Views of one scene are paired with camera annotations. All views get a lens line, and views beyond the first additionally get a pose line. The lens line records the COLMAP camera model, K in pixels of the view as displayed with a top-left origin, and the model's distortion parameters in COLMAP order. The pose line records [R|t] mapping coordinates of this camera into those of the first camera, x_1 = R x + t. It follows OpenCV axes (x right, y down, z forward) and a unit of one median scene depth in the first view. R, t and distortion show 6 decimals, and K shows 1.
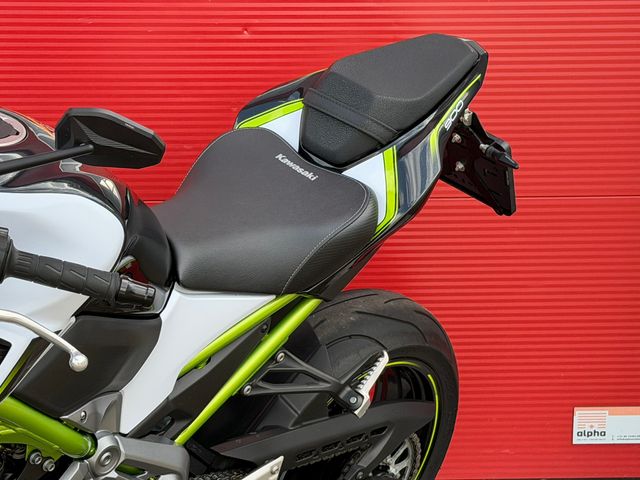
lens RADIAL K [[1531.2, 0, 315.7], [0, 1531.2, 250.7], [0, 0, 1]] dist [0.134863, 0.000000]
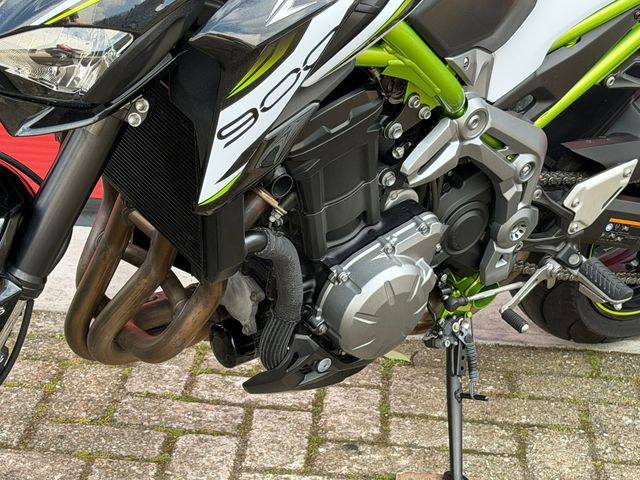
lens RADIAL K [[1531.2, 0, 322.2], [0, 1531.2, 255.3], [0, 0, 1]] dist [0.134863, 0.000000]
pose [[0.988824, 0.089798, -0.119011, -0.094945], [-0.077683, 0.991664, 0.102801, 0.110662], [0.127250, -0.092407, 0.987557, 0.038728]]
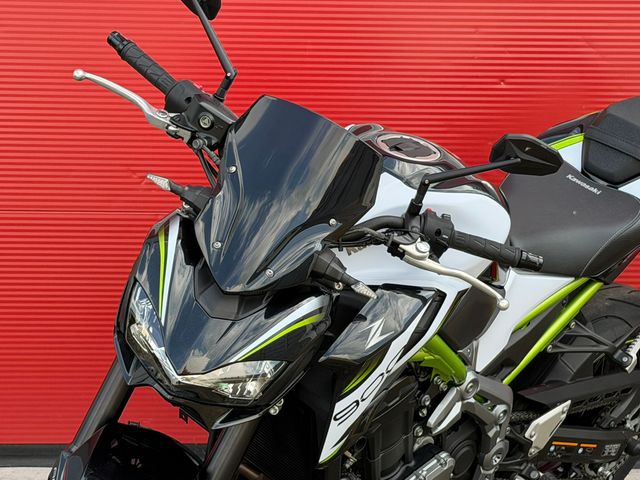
lens RADIAL K [[1531.2, 0, 315.6], [0, 1531.2, 254.0], [0, 0, 1]] dist [0.134863, 0.000000]
pose [[0.999489, 0.018664, -0.025965, -0.211681], [-0.019390, 0.999421, -0.027973, 0.048577], [0.025428, 0.028462, 0.999271, -0.348447]]
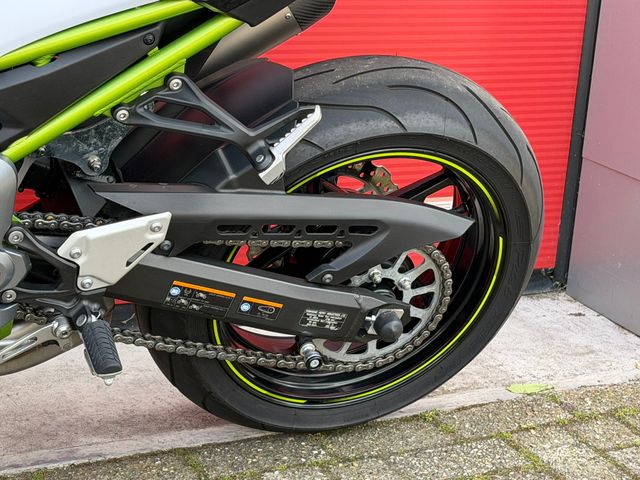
lens RADIAL K [[1531.2, 0, 325.2], [0, 1531.2, 239.7], [0, 0, 1]] dist [0.134863, 0.000000]
pose [[0.912064, 0.200375, -0.357757, 0.339663], [-0.180226, 0.979574, 0.089180, 0.062742], [0.368319, -0.016861, 0.929547, 0.293623]]
